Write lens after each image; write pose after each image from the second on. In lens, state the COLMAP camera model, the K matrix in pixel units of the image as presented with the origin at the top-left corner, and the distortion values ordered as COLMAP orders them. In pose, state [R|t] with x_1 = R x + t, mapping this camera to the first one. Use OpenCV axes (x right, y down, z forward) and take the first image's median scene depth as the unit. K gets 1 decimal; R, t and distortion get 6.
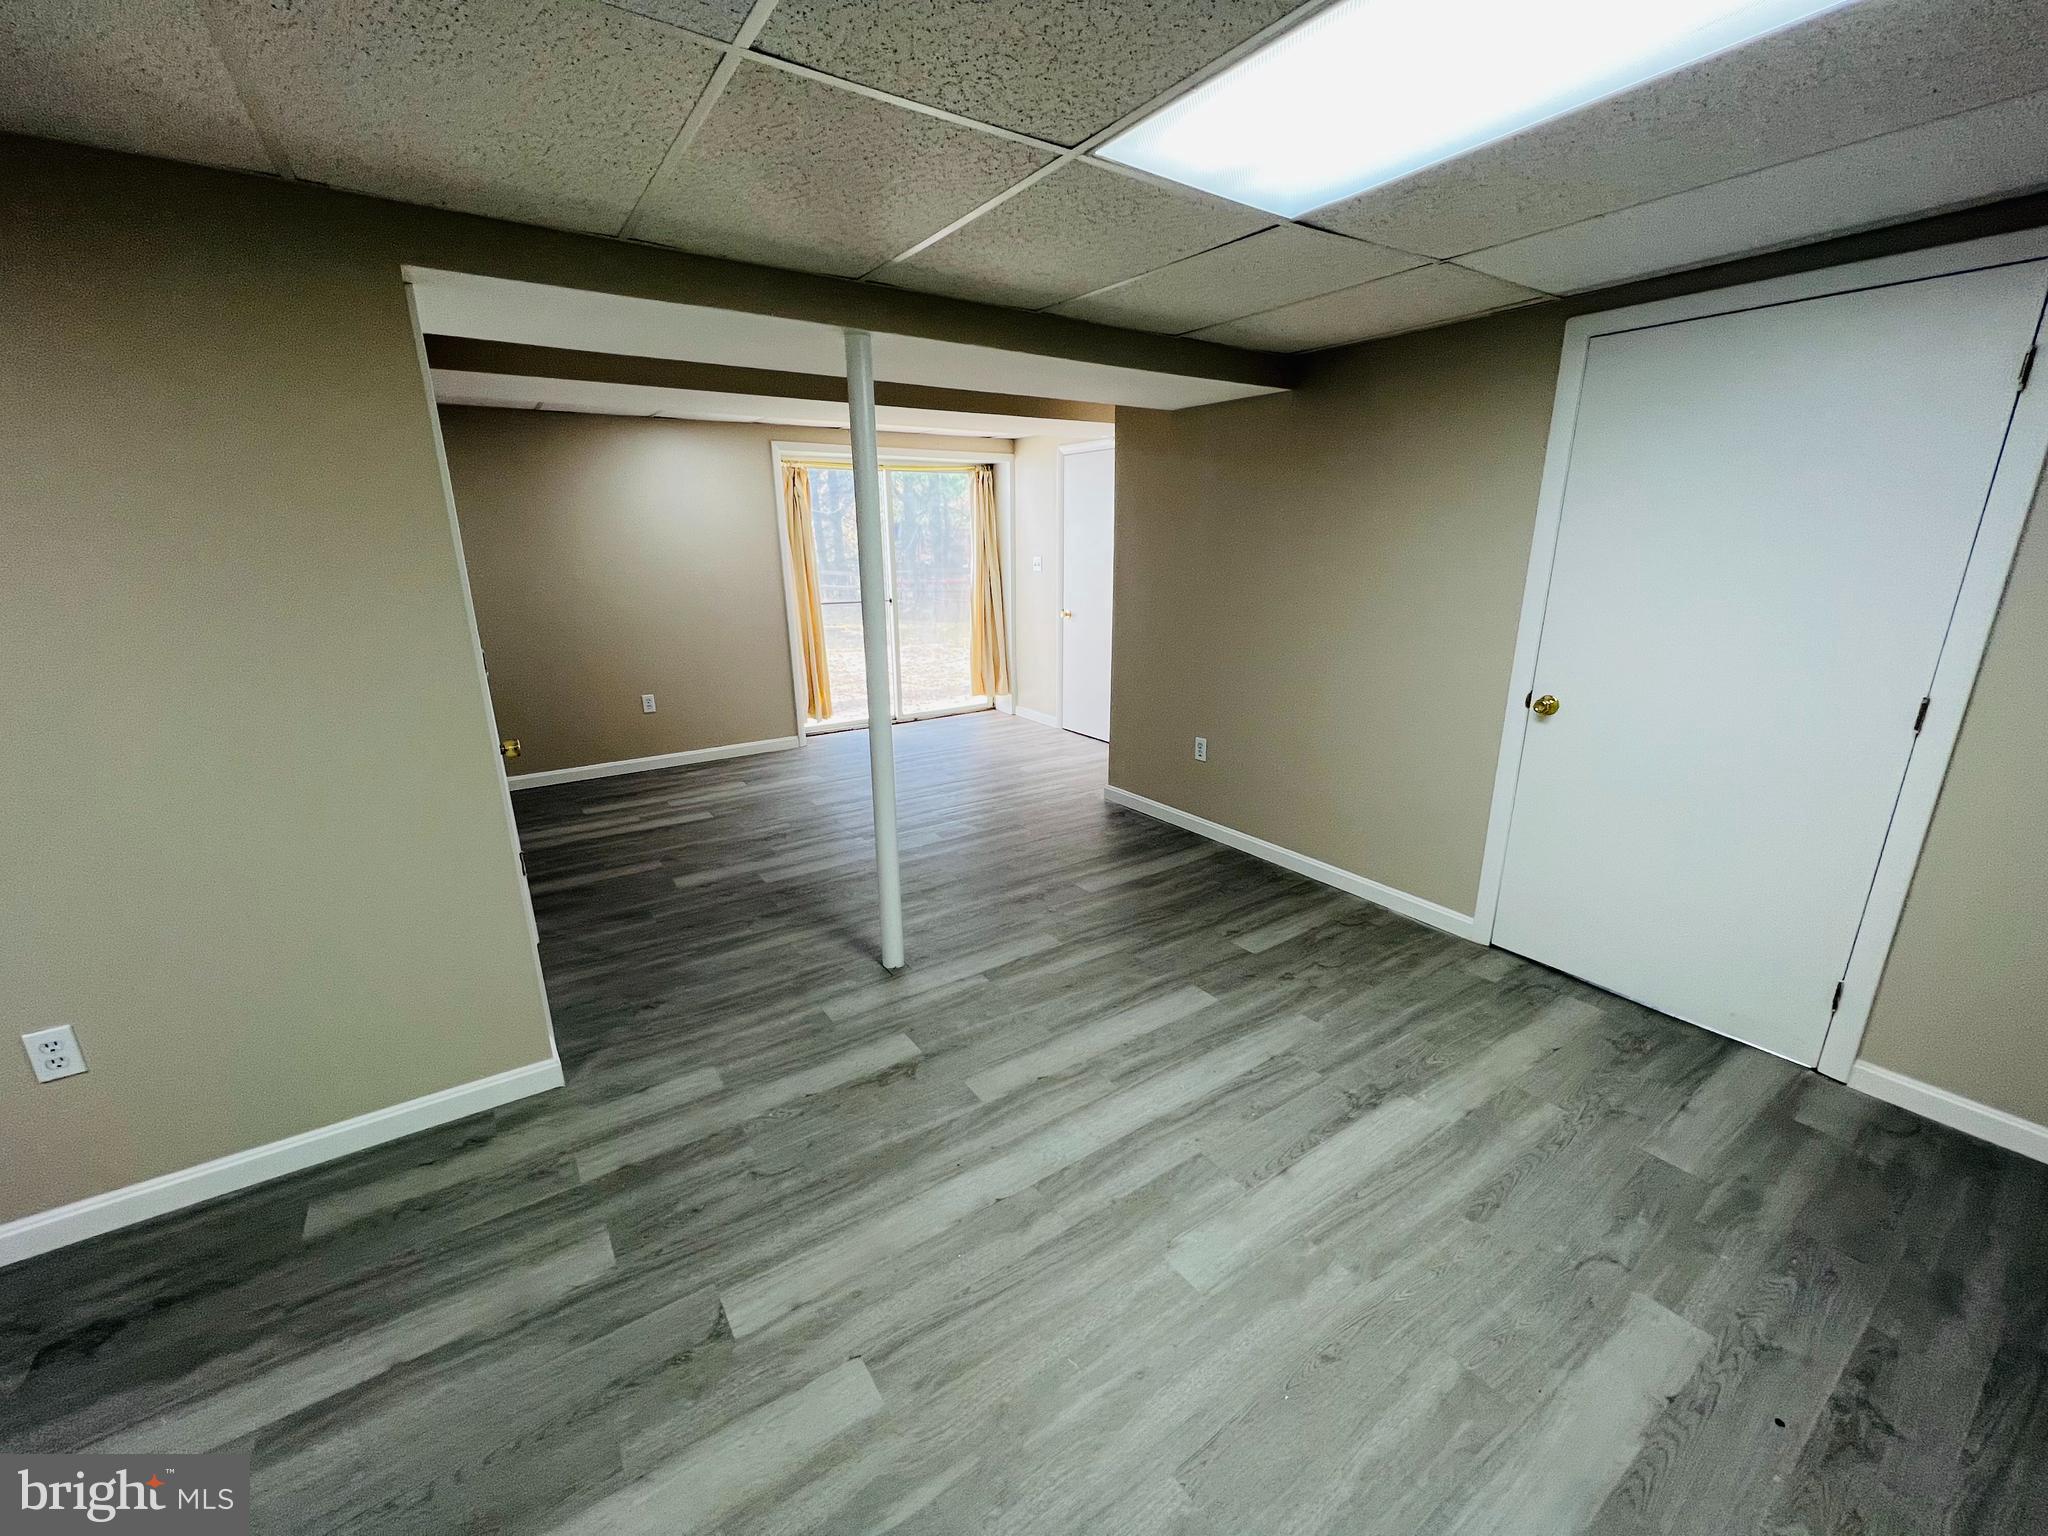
lens RADIAL K [[826.7, 0, 1023.0], [0, 826.7, 771.9], [0, 0, 1]] dist [0.000423, -0.000004]
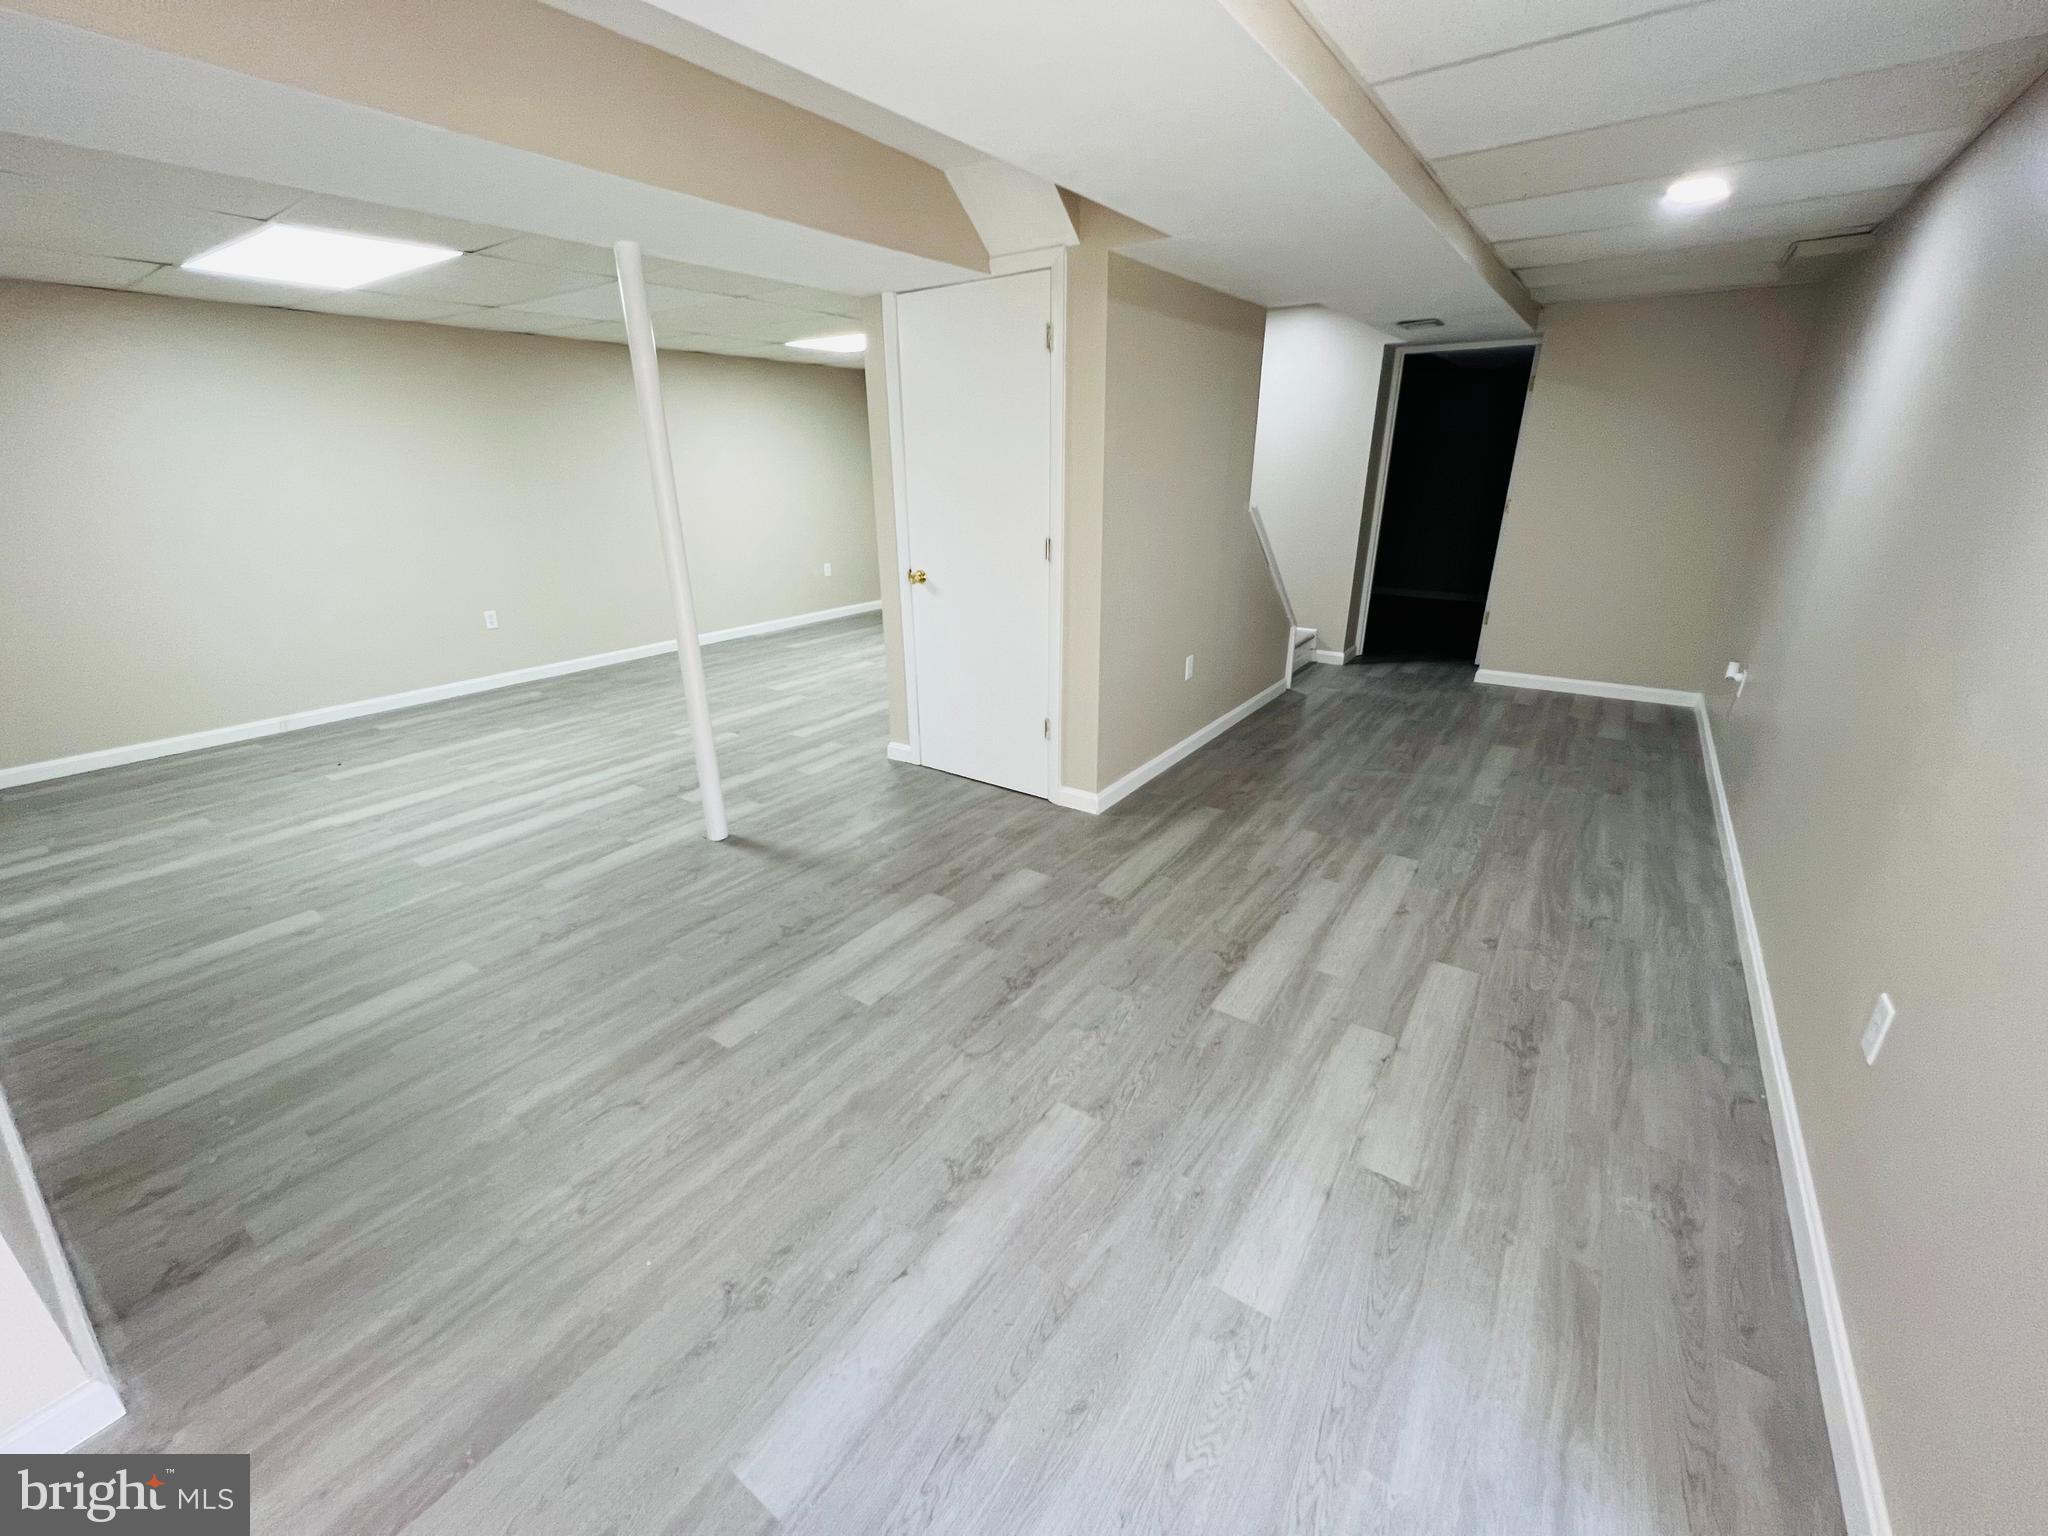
lens RADIAL K [[822.8, 0, 1025.8], [0, 822.8, 768.2], [0, 0, 1]] dist [0.001276, -0.000130]
pose [[-0.936290, 0.139182, -0.322474, -0.213154], [-0.080616, 0.808462, 0.583001, -0.562104], [0.341851, 0.571854, -0.745735, 2.048741]]
